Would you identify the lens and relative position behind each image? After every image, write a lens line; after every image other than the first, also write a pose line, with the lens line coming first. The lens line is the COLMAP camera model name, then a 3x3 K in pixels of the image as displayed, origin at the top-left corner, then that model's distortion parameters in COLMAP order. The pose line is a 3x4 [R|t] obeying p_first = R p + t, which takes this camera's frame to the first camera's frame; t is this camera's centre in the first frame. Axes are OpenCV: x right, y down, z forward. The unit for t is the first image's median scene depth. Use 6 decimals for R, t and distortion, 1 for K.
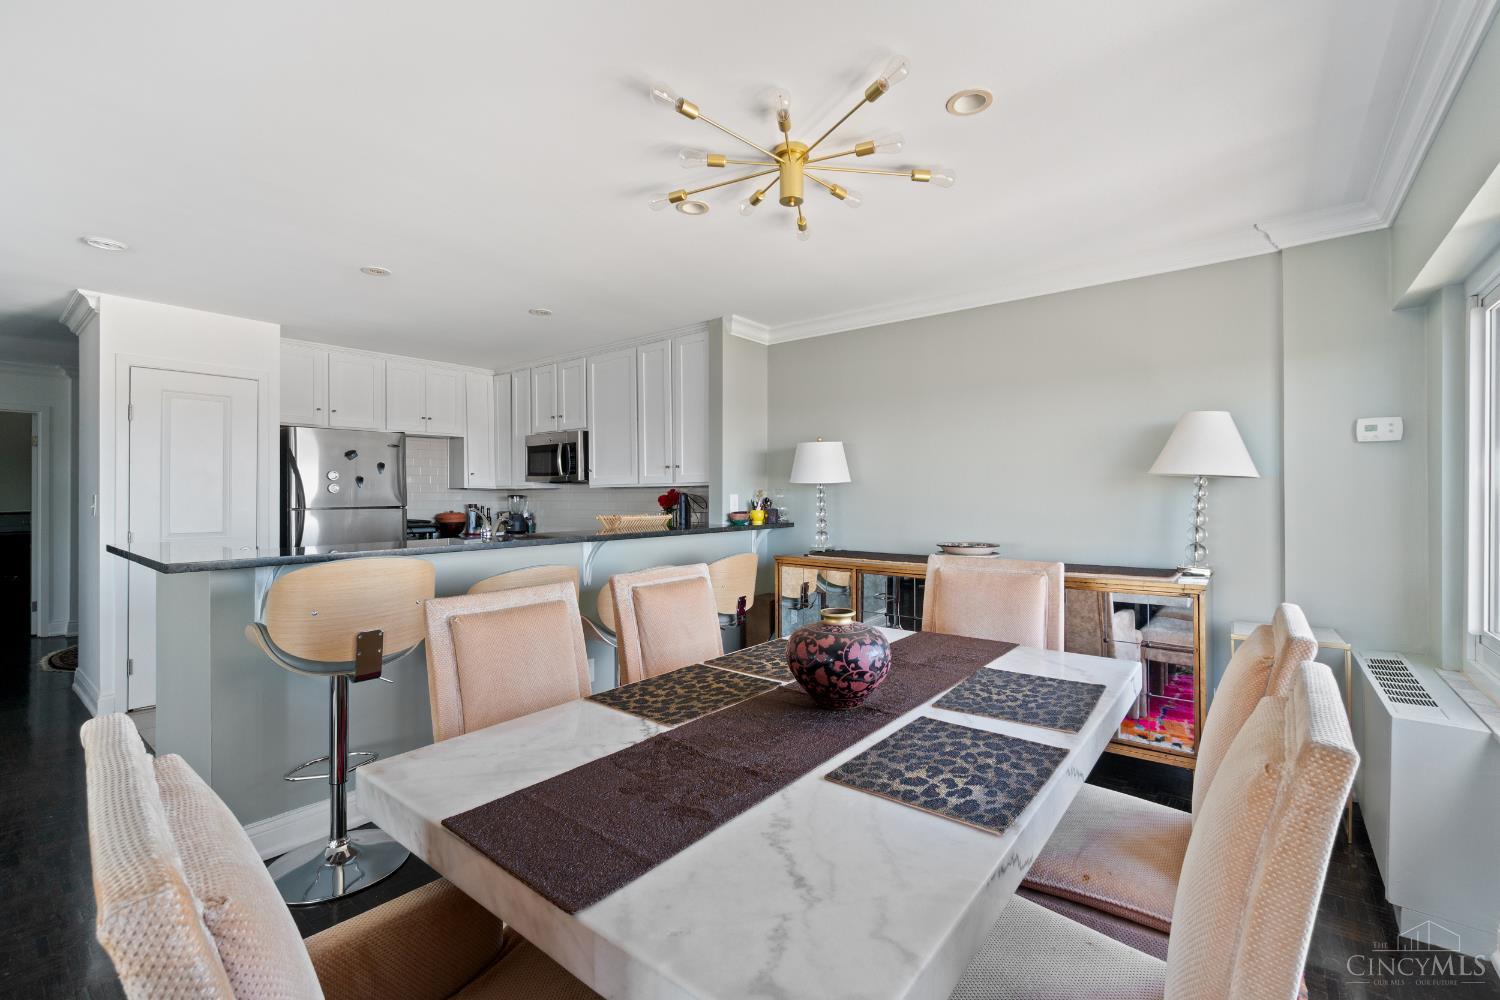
lens RADIAL K [[644.7, 0, 753.8], [0, 644.7, 495.2], [0, 0, 1]] dist [-0.002558, -0.000130]
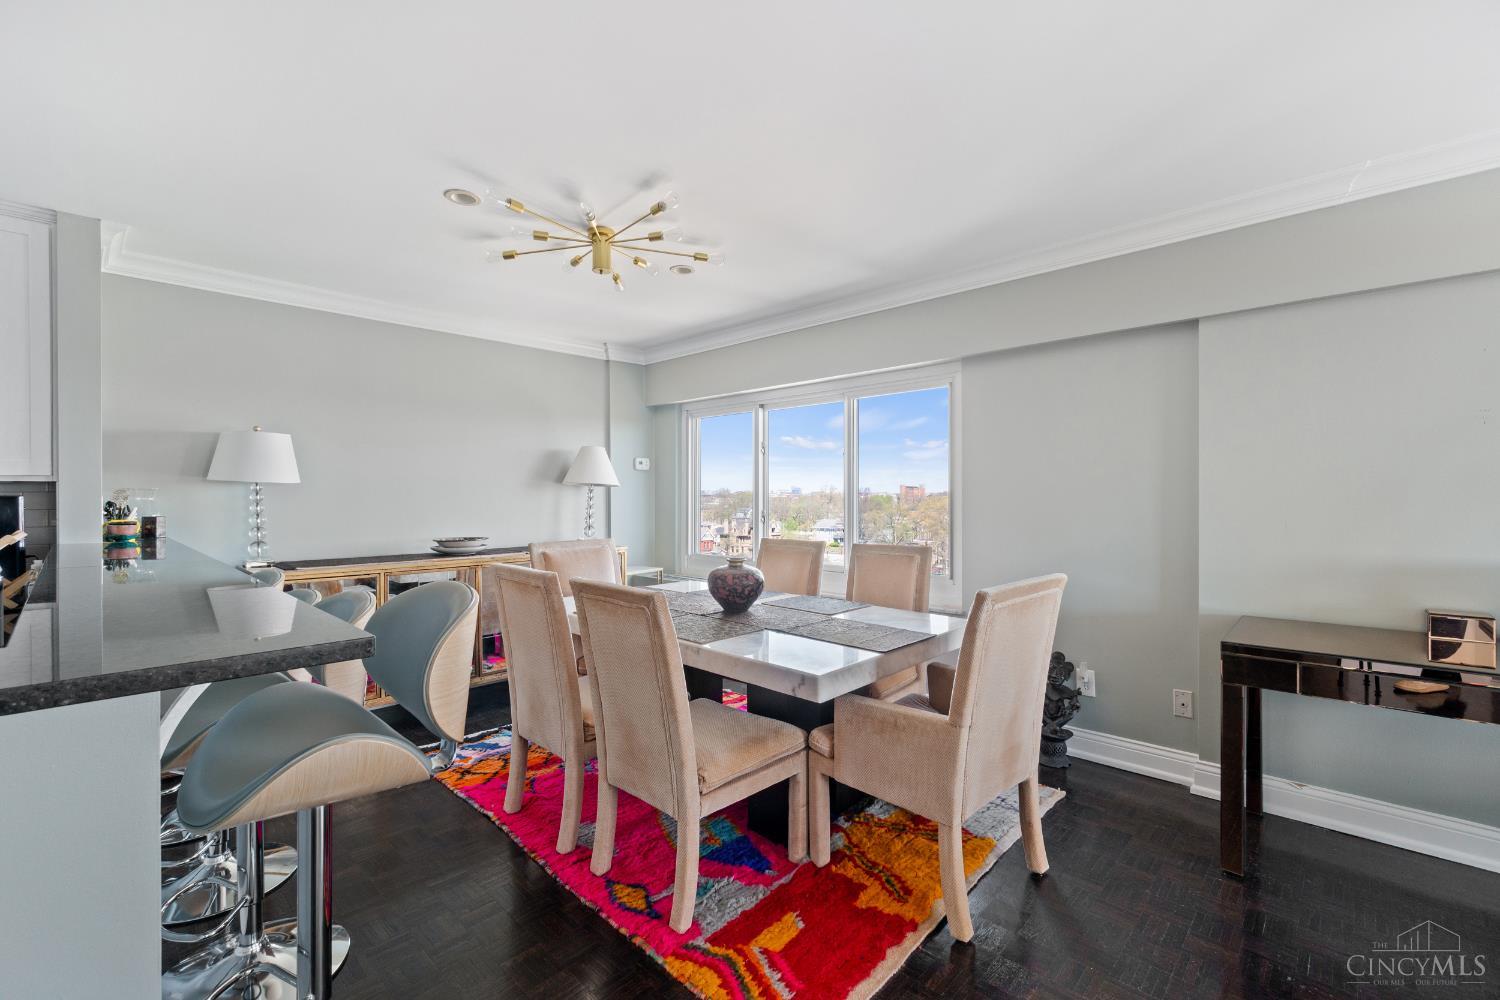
lens RADIAL K [[644.7, 0, 753.8], [0, 644.7, 495.2], [0, 0, 1]] dist [-0.002558, -0.000130]
pose [[0.086869, 0.001927, 0.996218, -0.592117], [0.000499, 0.999998, -0.001977, 0.000073], [-0.996220, 0.000669, 0.086868, 0.278570]]
